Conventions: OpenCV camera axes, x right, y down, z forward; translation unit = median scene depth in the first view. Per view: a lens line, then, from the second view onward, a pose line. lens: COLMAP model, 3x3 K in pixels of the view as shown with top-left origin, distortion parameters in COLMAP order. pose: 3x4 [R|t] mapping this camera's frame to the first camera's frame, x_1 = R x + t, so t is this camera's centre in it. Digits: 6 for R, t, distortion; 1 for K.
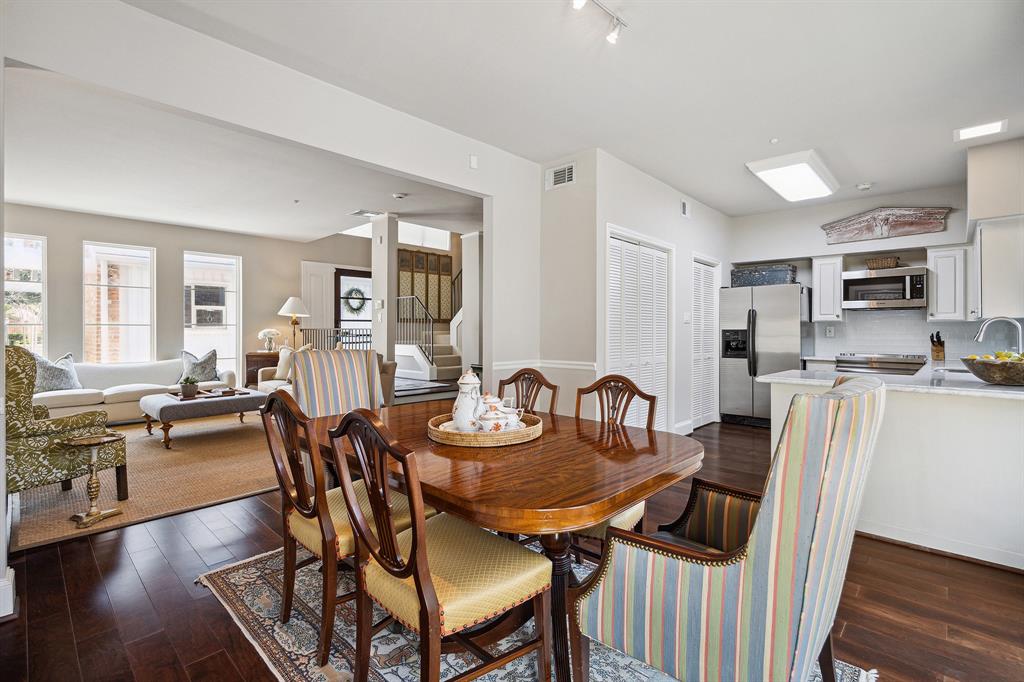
lens RADIAL K [[462.8, 0, 514.2], [0, 462.8, 328.2], [0, 0, 1]] dist [-0.001321, -0.000073]
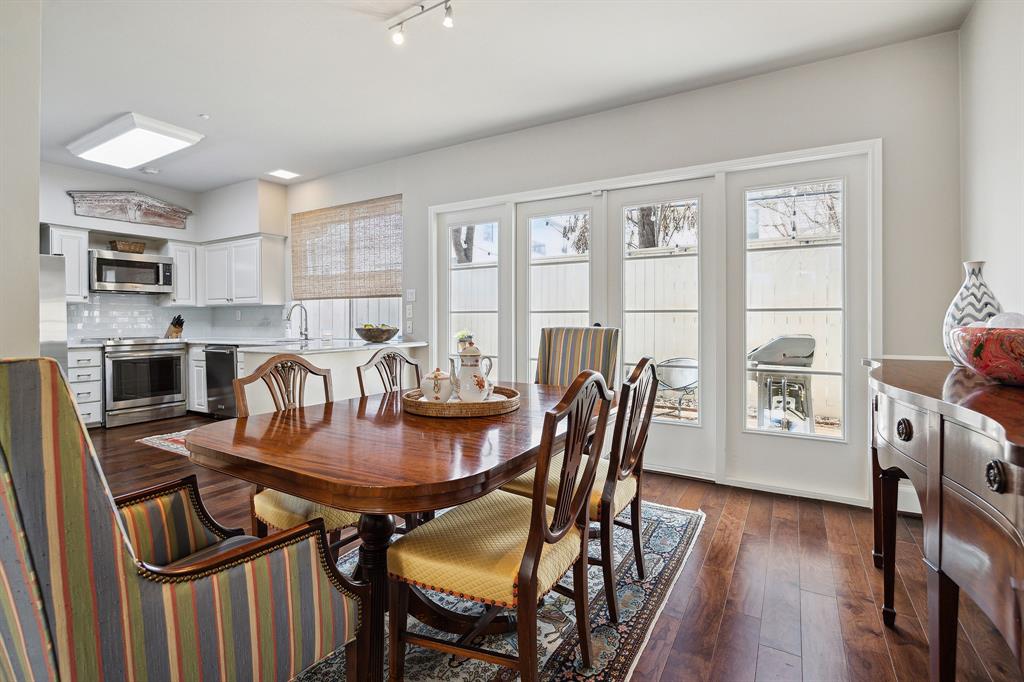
lens RADIAL K [[476.3, 0, 512.4], [0, 476.3, 323.1], [0, 0, 1]] dist [-0.004893, -0.000118]
pose [[-0.219470, -0.008528, 0.975582, -0.350971], [0.001714, 0.999957, 0.009127, 0.015189], [-0.975618, 0.003675, -0.219446, 0.369162]]
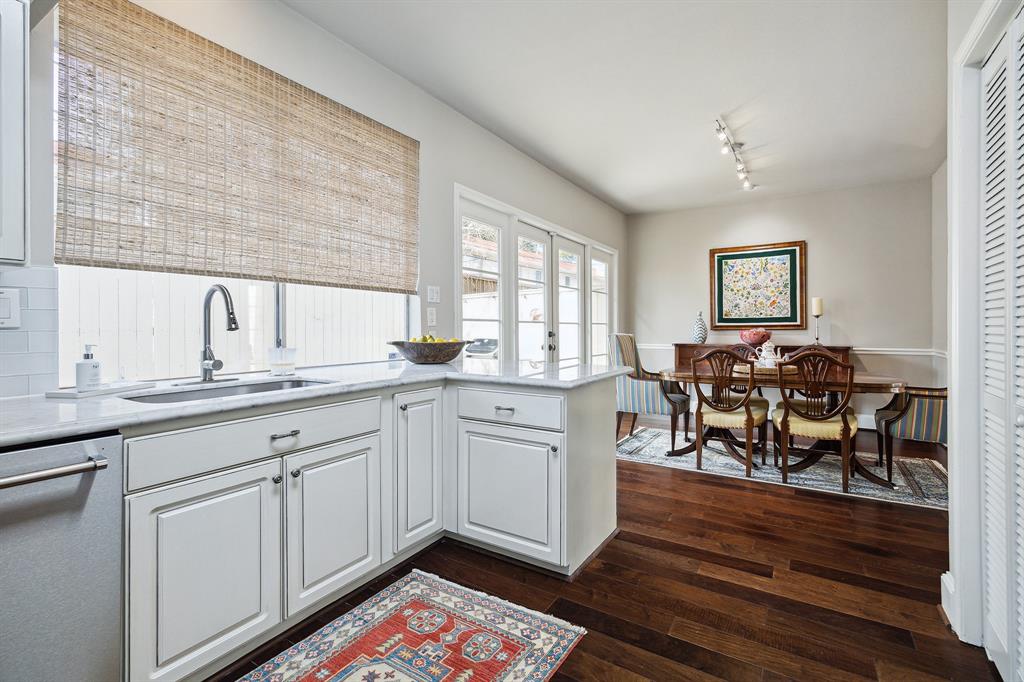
lens RADIAL K [[472.2, 0, 514.9], [0, 472.2, 329.4], [0, 0, 1]] dist [0.015352, 0.000016]
pose [[-0.979603, -0.001065, -0.200940, 0.458523], [-0.001498, 0.999997, 0.002004, 0.015938], [0.200937, 0.002264, -0.979602, 0.912221]]
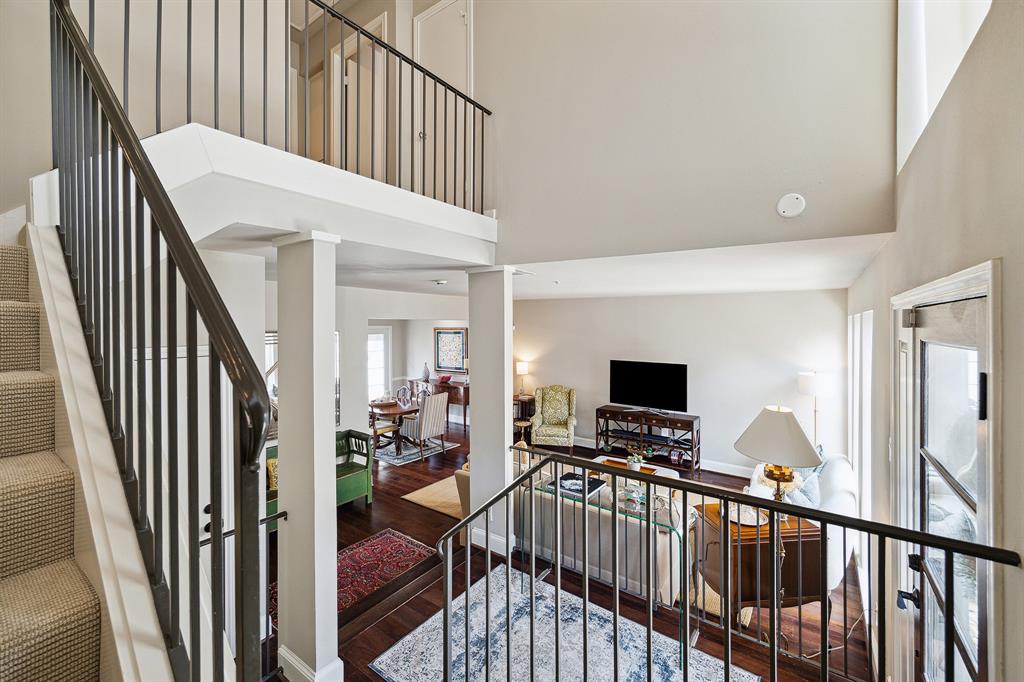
lens RADIAL K [[417.6, 0, 511.3], [0, 417.6, 325.0], [0, 0, 1]] dist [0.000542, -0.000327]
pose [[-0.991914, -0.001002, -0.126907, -0.244107], [-0.001062, 0.999999, 0.000407, -0.164004], [0.126907, 0.000539, -0.991914, 1.645870]]
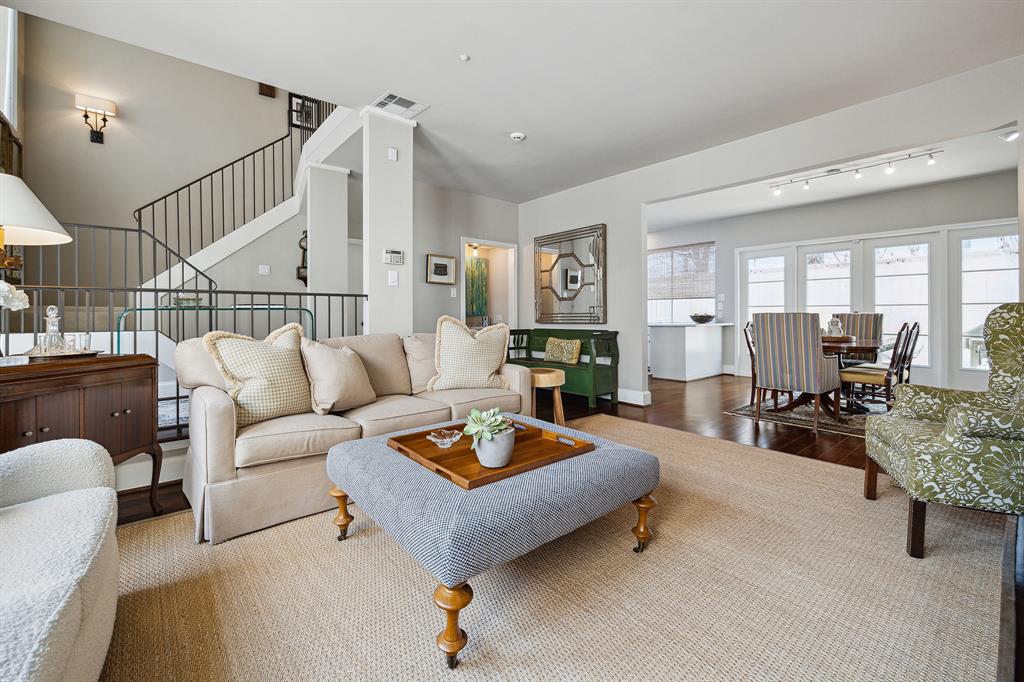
lens RADIAL K [[428.6, 0, 514.5], [0, 428.6, 317.3], [0, 0, 1]] dist [0.001229, 0.000222]
pose [[0.117990, -0.006034, 0.992996, -0.885520], [0.002397, 0.999980, 0.005791, 0.026446], [-0.993012, 0.001697, 0.118002, 0.816742]]
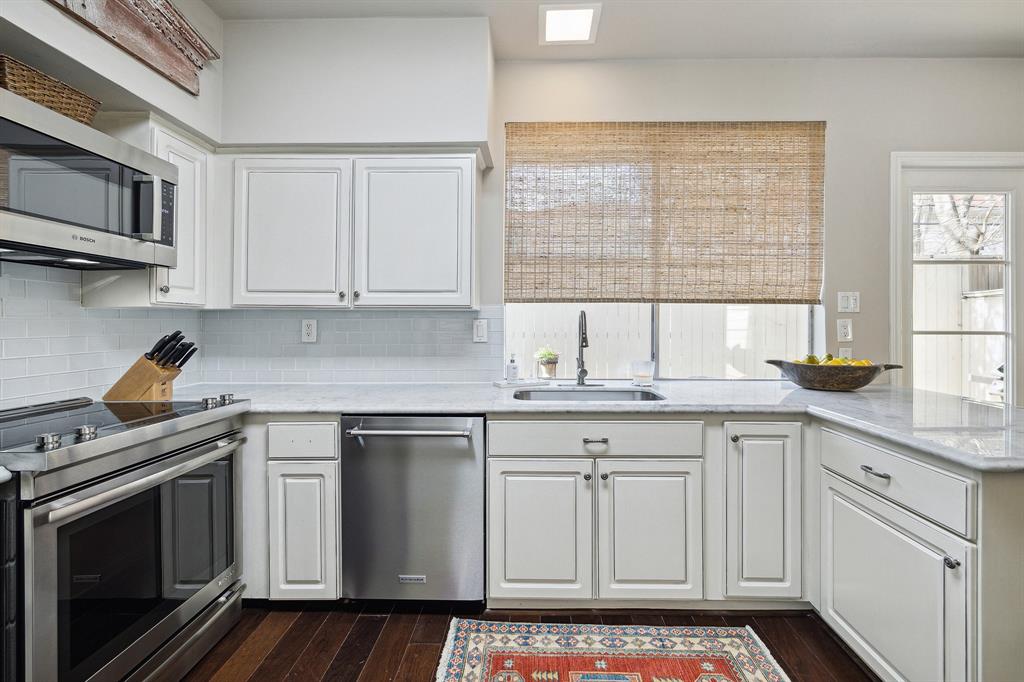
lens RADIAL K [[434.3, 0, 515.6], [0, 434.3, 321.2], [0, 0, 1]] dist [0.000421, 0.000154]
pose [[-0.674680, 0.002262, 0.738107, 0.352645], [-0.006262, 0.999942, -0.008788, -0.000243], [-0.738084, -0.010552, -0.674626, 0.856314]]
